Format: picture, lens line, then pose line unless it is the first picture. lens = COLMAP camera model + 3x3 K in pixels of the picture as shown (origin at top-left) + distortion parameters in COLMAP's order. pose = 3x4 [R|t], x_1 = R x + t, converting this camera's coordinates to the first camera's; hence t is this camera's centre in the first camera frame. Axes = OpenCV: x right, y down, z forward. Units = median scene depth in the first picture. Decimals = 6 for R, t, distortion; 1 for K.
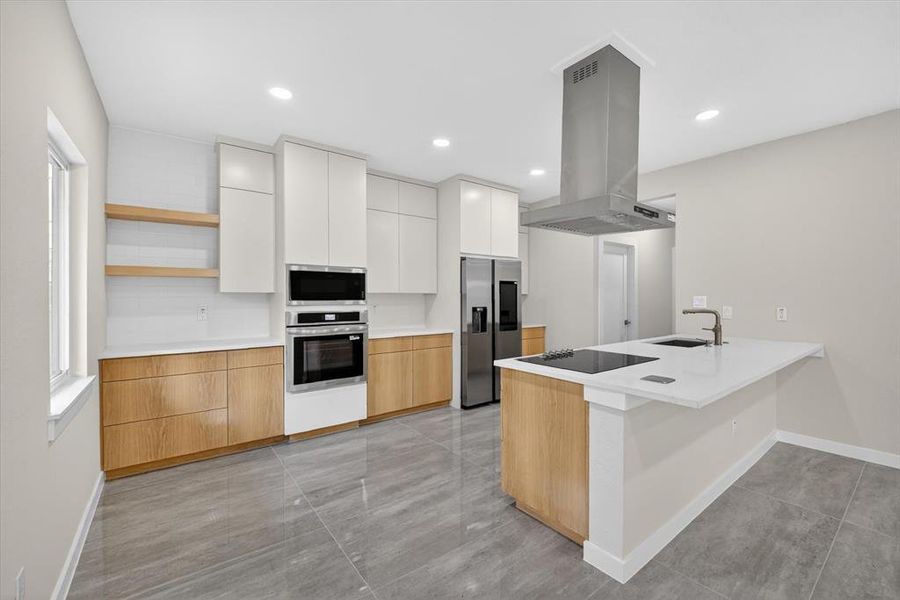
lens RADIAL K [[374.0, 0, 450.5], [0, 374.0, 299.5], [0, 0, 1]] dist [-0.018097, -0.000897]
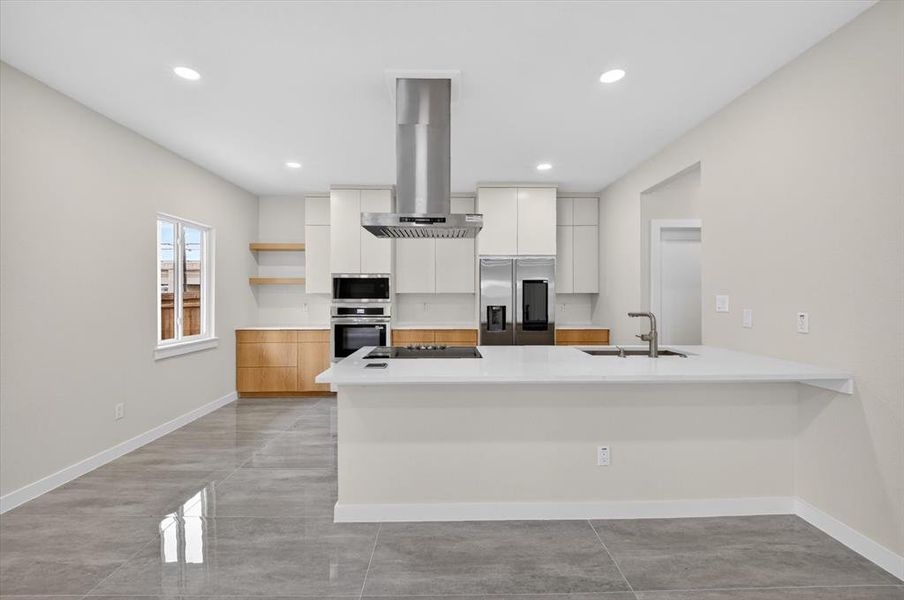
lens RADIAL K [[375.7, 0, 451.4], [0, 375.7, 298.5], [0, 0, 1]] dist [-0.018097, -0.000897]
pose [[0.806541, 0.003857, -0.591166, 0.786431], [-0.005258, 0.999986, -0.000649, 0.000749], [0.591155, 0.003632, 0.806550, 0.101165]]
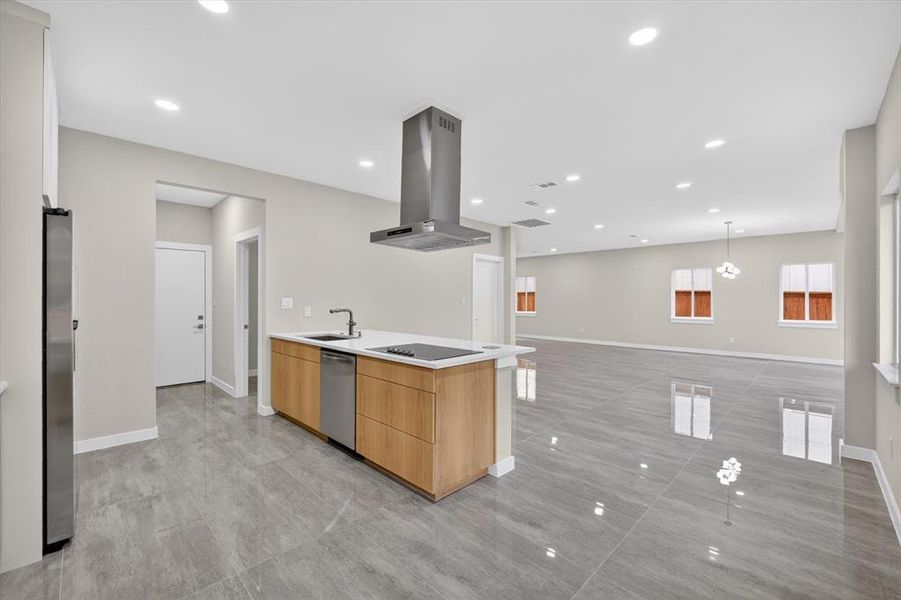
lens RADIAL K [[374.4, 0, 450.9], [0, 374.4, 298.6], [0, 0, 1]] dist [-0.018097, -0.000897]
pose [[-0.149513, 0.001881, 0.988758, -0.611850], [0.005224, 0.999986, -0.001112, -0.005515], [-0.988746, 0.004999, -0.149521, 0.789287]]
